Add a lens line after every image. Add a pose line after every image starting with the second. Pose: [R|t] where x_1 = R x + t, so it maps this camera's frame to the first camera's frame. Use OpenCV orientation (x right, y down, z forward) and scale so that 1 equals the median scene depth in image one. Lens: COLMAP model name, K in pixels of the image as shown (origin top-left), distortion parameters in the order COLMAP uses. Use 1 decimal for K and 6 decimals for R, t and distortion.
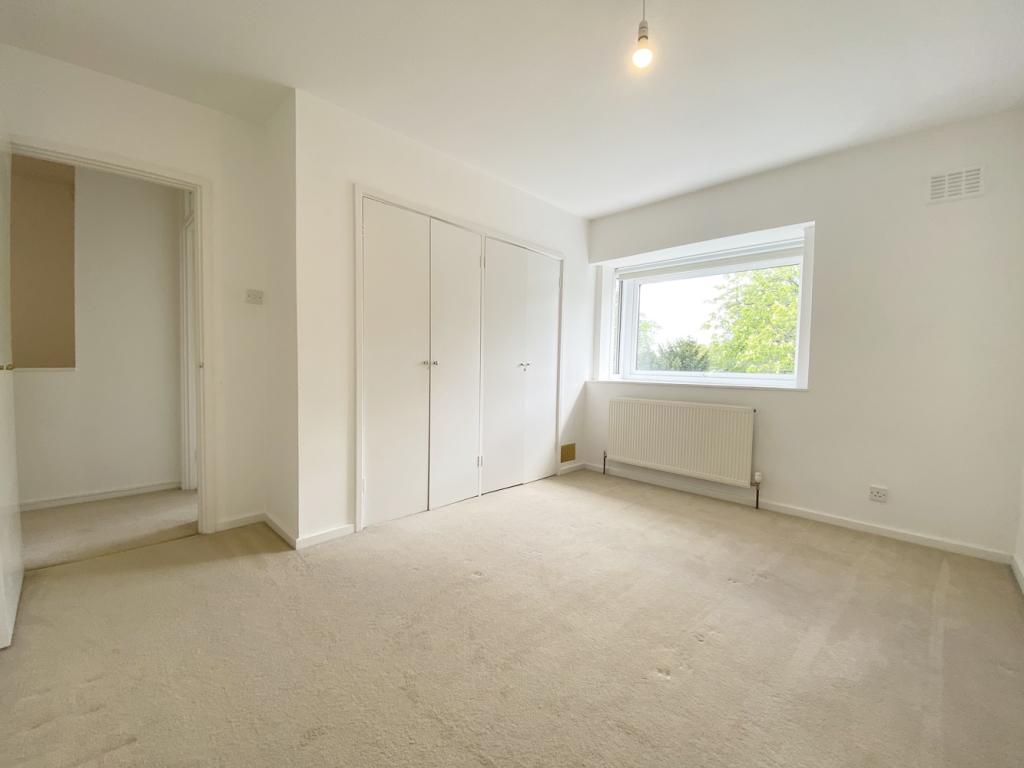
lens RADIAL K [[412.9, 0, 512.2], [0, 412.9, 382.1], [0, 0, 1]] dist [0.040027, -0.028494]
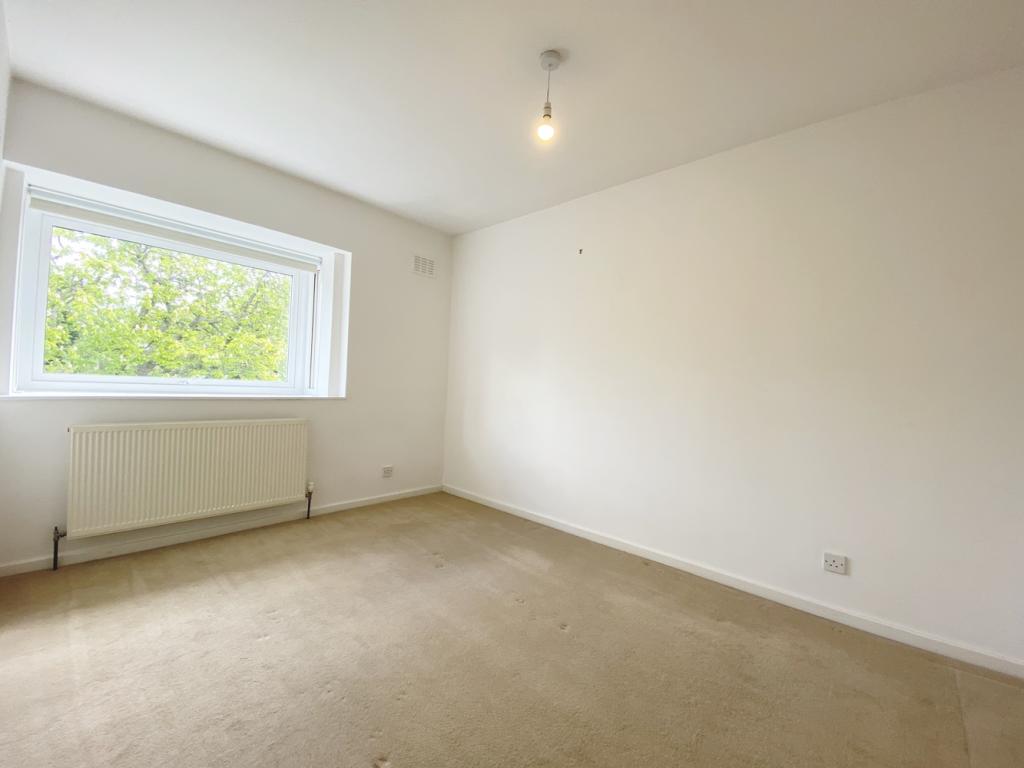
lens RADIAL K [[412.9, 0, 512.2], [0, 412.9, 382.1], [0, 0, 1]] dist [0.040027, -0.028494]
pose [[-0.037473, -0.017404, 0.999146, -0.427237], [-0.007183, 0.999827, 0.017146, -0.044936], [-0.999272, -0.006534, -0.037592, 0.555920]]
